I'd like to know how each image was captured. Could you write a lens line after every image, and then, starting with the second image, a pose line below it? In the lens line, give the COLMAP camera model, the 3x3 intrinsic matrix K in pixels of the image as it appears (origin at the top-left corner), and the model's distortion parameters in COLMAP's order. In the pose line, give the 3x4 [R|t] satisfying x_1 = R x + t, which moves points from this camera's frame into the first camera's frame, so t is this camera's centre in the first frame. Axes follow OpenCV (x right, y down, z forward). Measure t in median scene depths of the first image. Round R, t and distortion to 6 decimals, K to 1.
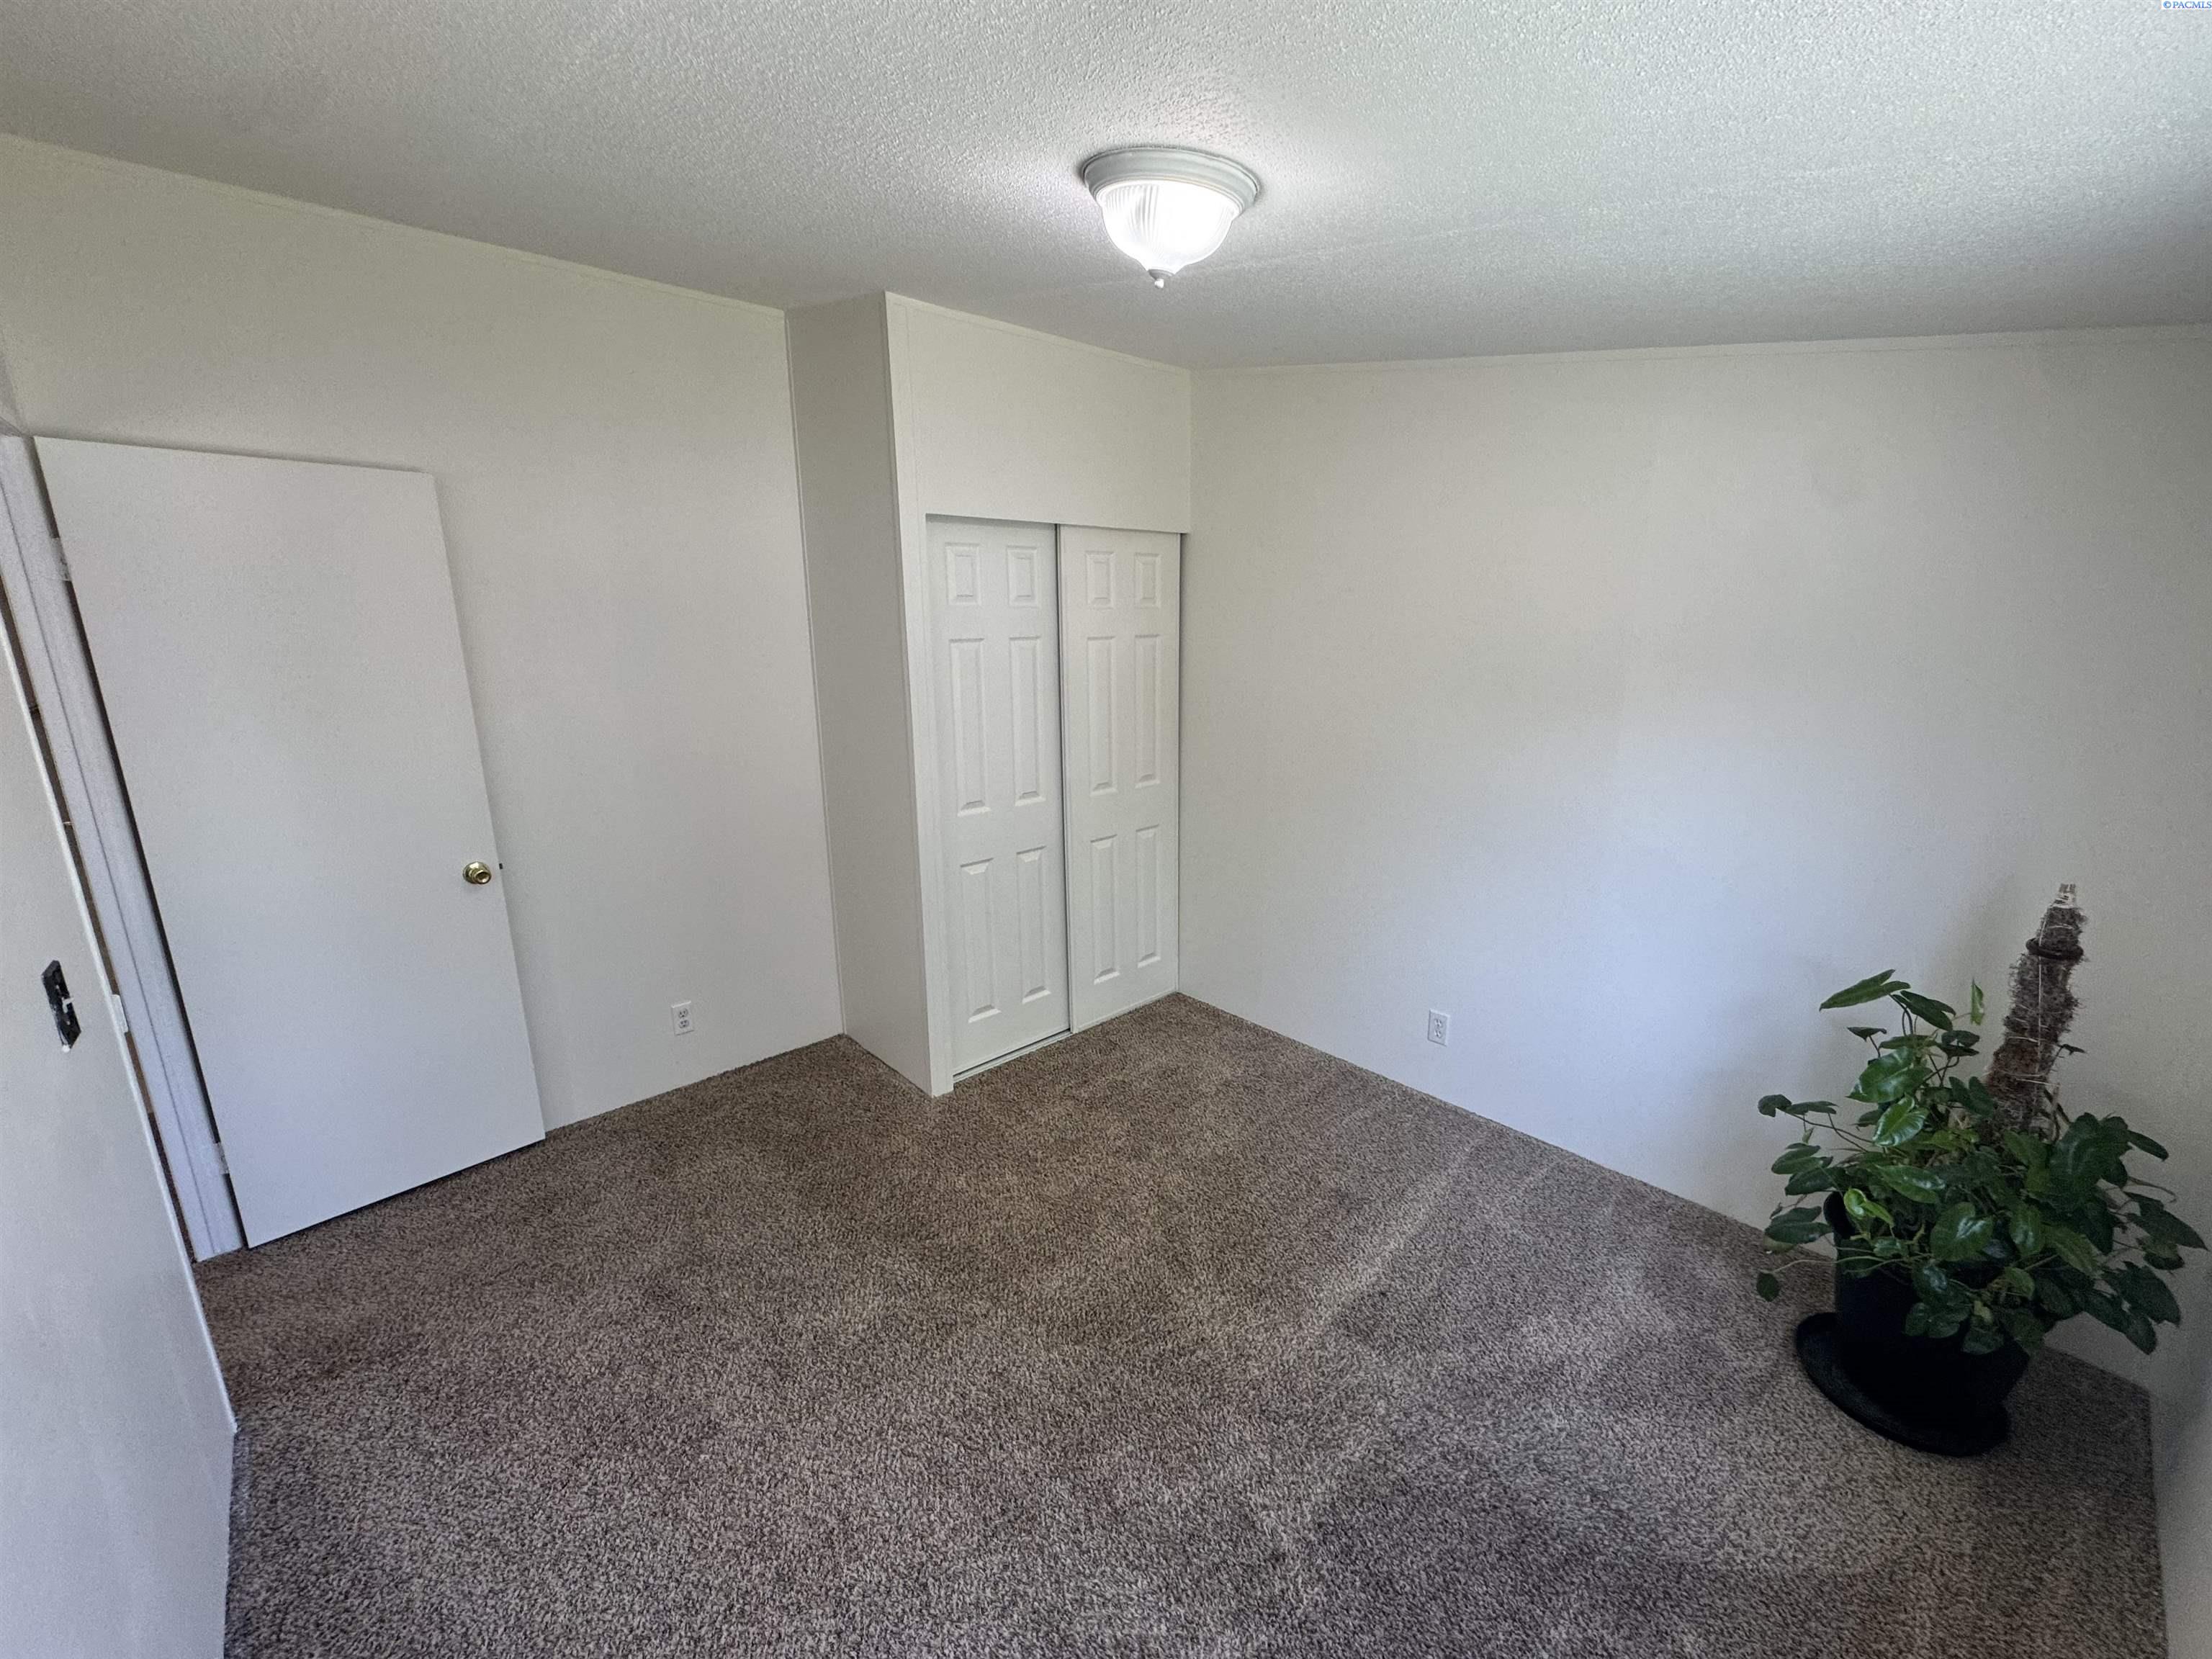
lens RADIAL K [[887.3, 0, 1105.0], [0, 887.3, 834.5], [0, 0, 1]] dist [-0.001647, -0.000108]
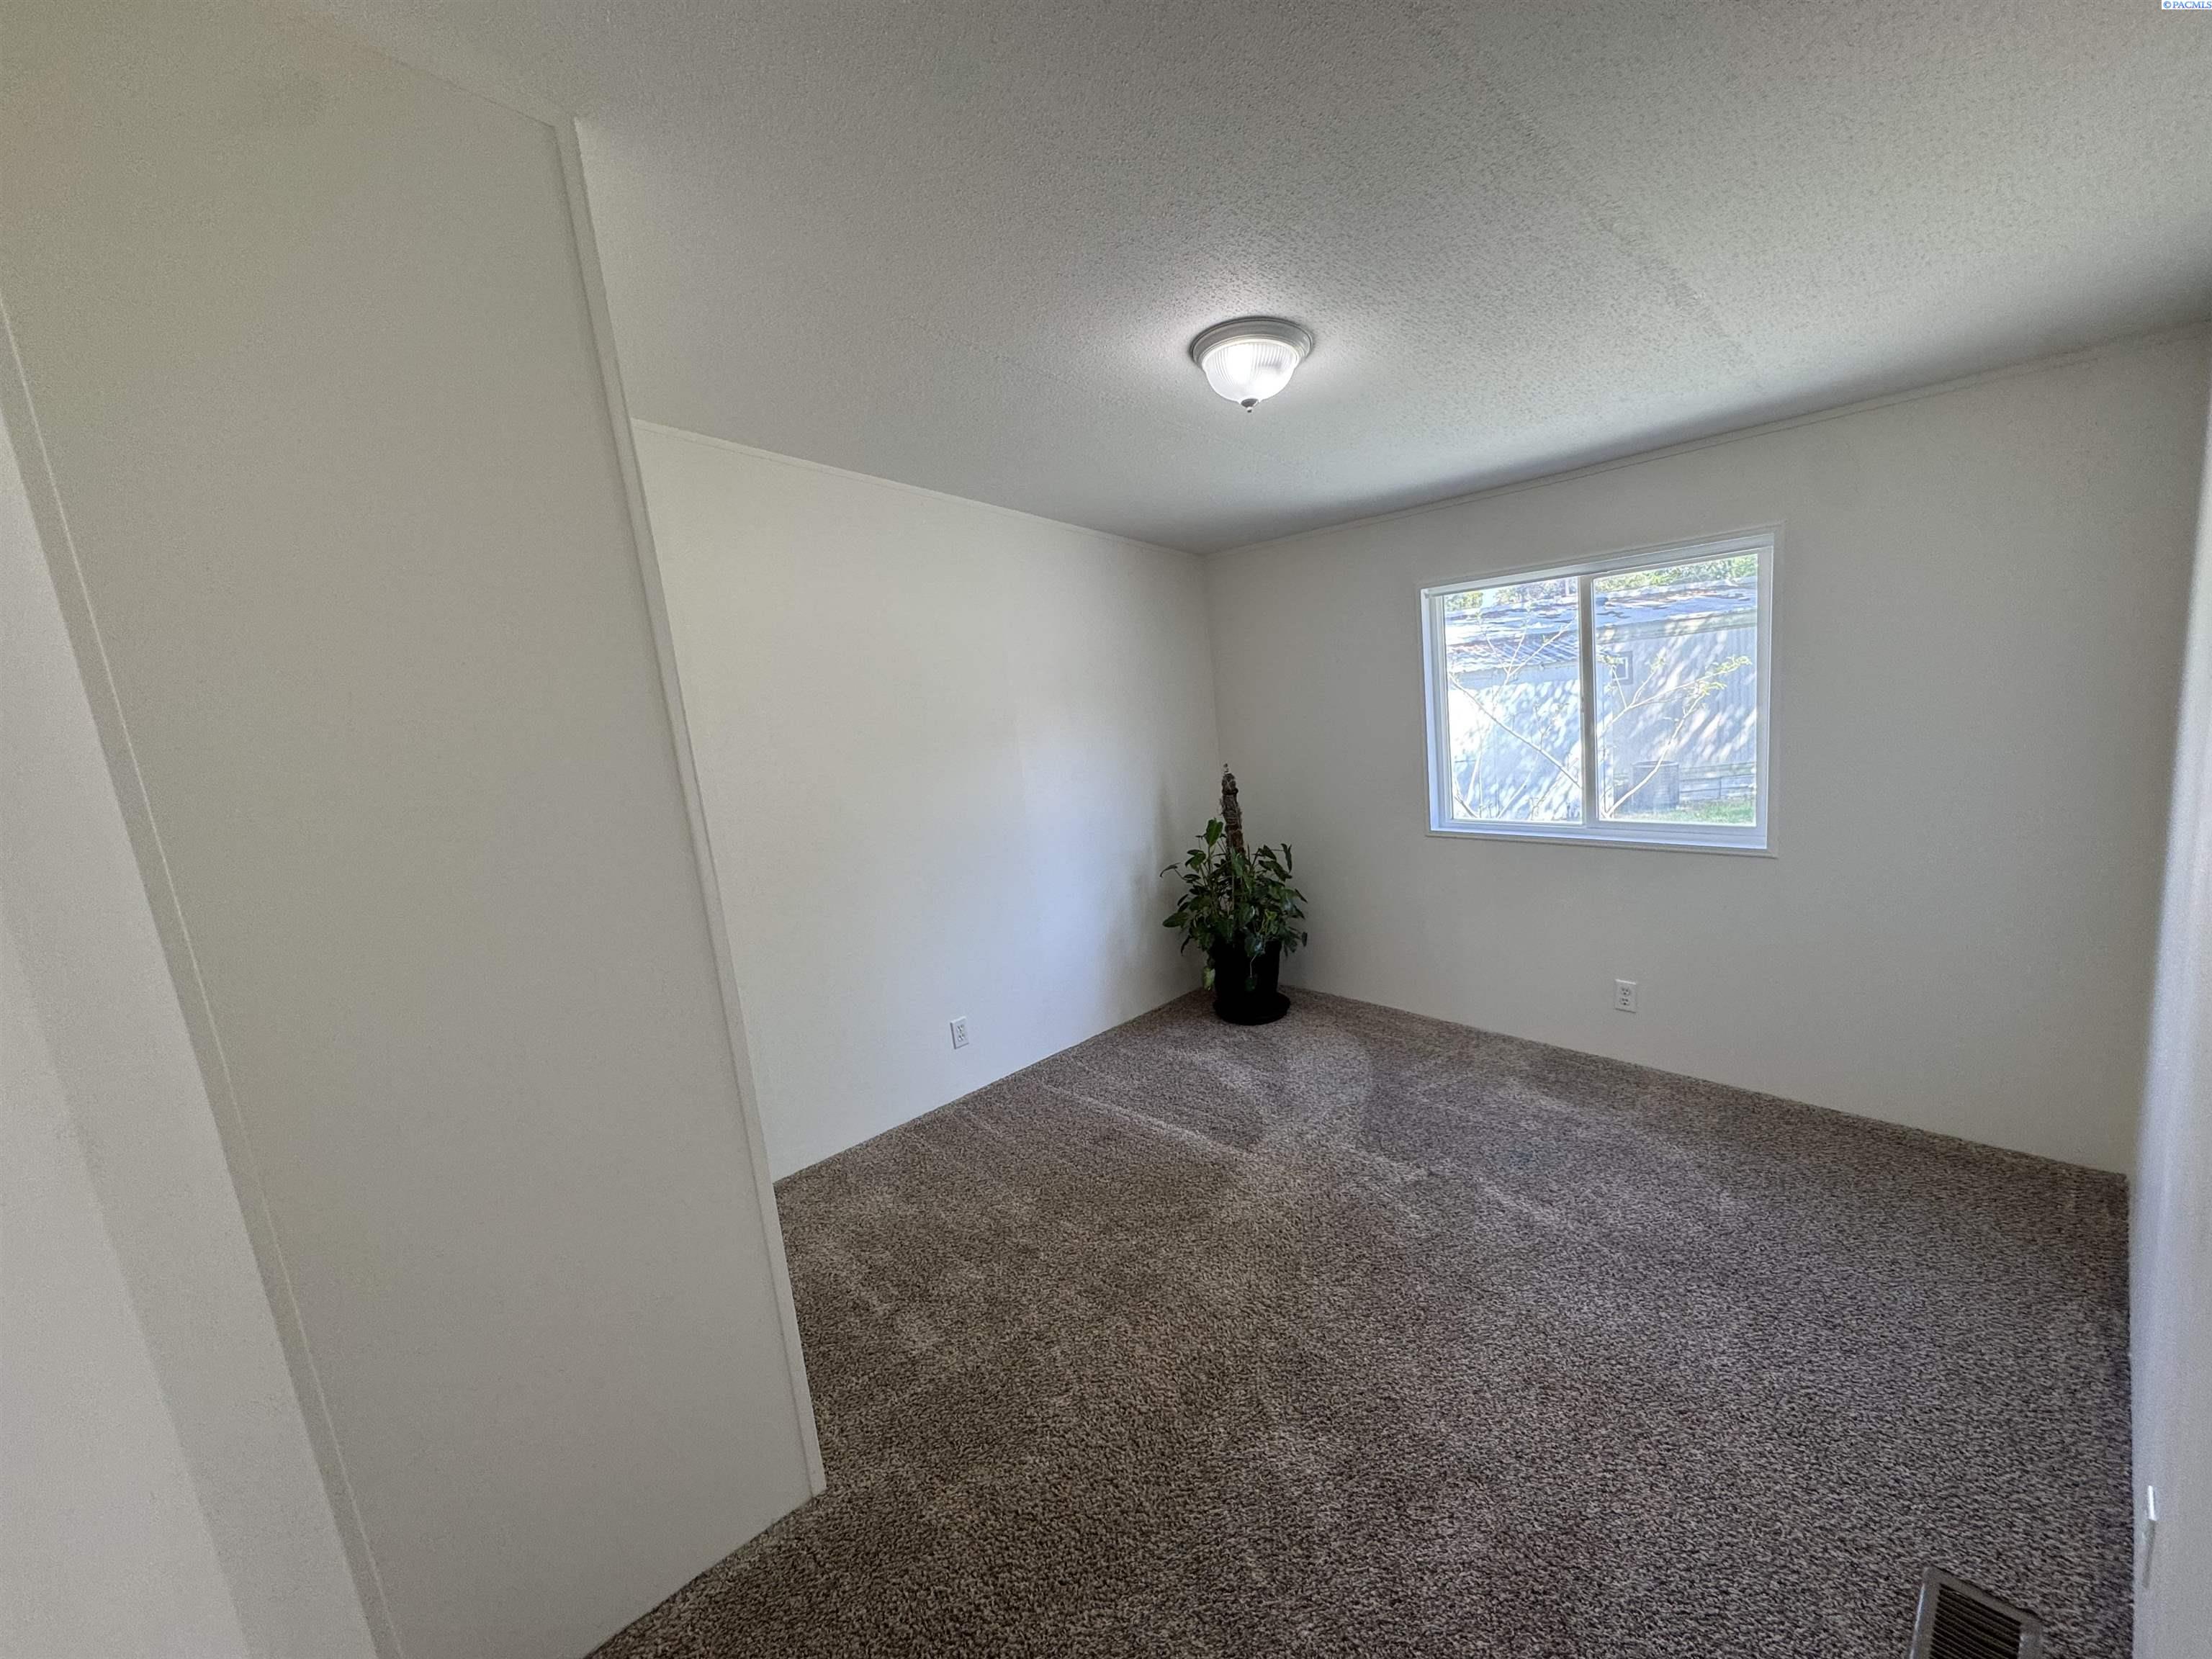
lens RADIAL K [[888.1, 0, 1102.3], [0, 888.1, 819.4], [0, 0, 1]] dist [-0.000135, 0.000047]
pose [[0.017826, -0.157521, 0.987355, -1.040539], [0.339960, 0.929631, 0.142174, -0.205975], [-0.940271, 0.333126, 0.070123, 0.935552]]
